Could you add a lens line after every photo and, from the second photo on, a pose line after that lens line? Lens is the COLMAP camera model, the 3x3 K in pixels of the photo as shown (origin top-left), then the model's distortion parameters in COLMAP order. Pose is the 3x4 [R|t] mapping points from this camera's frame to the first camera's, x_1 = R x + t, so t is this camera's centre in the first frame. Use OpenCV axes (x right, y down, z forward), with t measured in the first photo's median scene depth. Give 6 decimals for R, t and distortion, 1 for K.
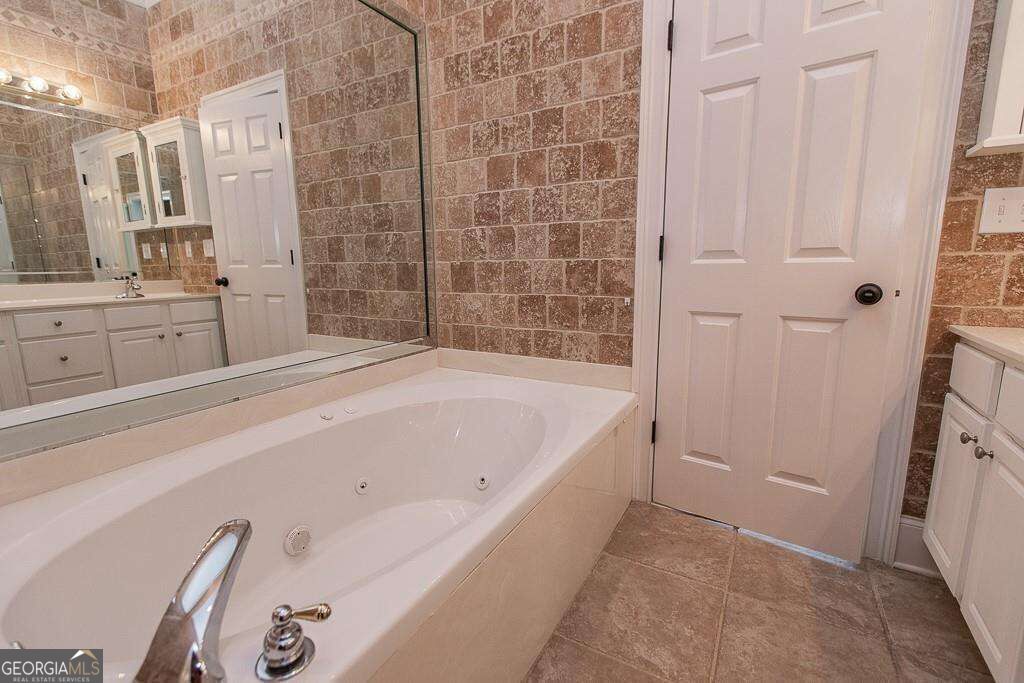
lens RADIAL K [[457.7, 0, 512.0], [0, 457.7, 341.5], [0, 0, 1]] dist [0.001878, 0.000264]
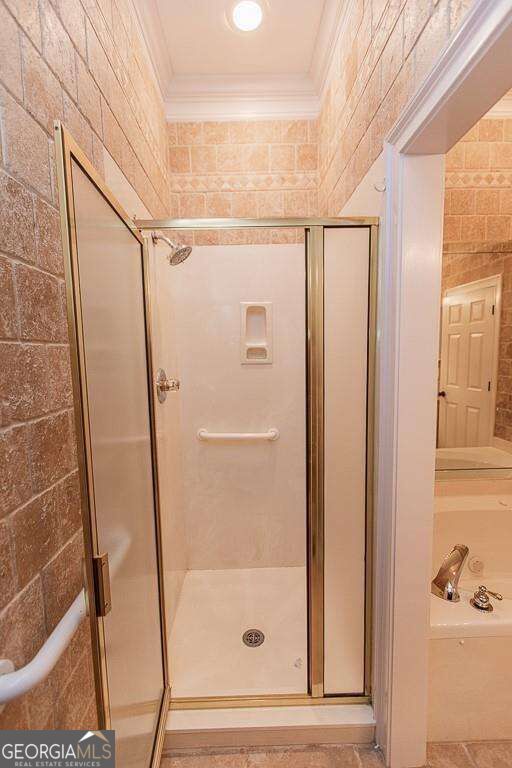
lens RADIAL K [[343.3, 0, 256.0], [0, 343.3, 384.0], [0, 0, 1]] dist [0.001878, 0.000264]
pose [[0.529863, 0.087132, -0.843595, 0.097768], [-0.131579, 0.991109, 0.019724, -0.113894], [0.837814, 0.100549, 0.536617, -0.326381]]
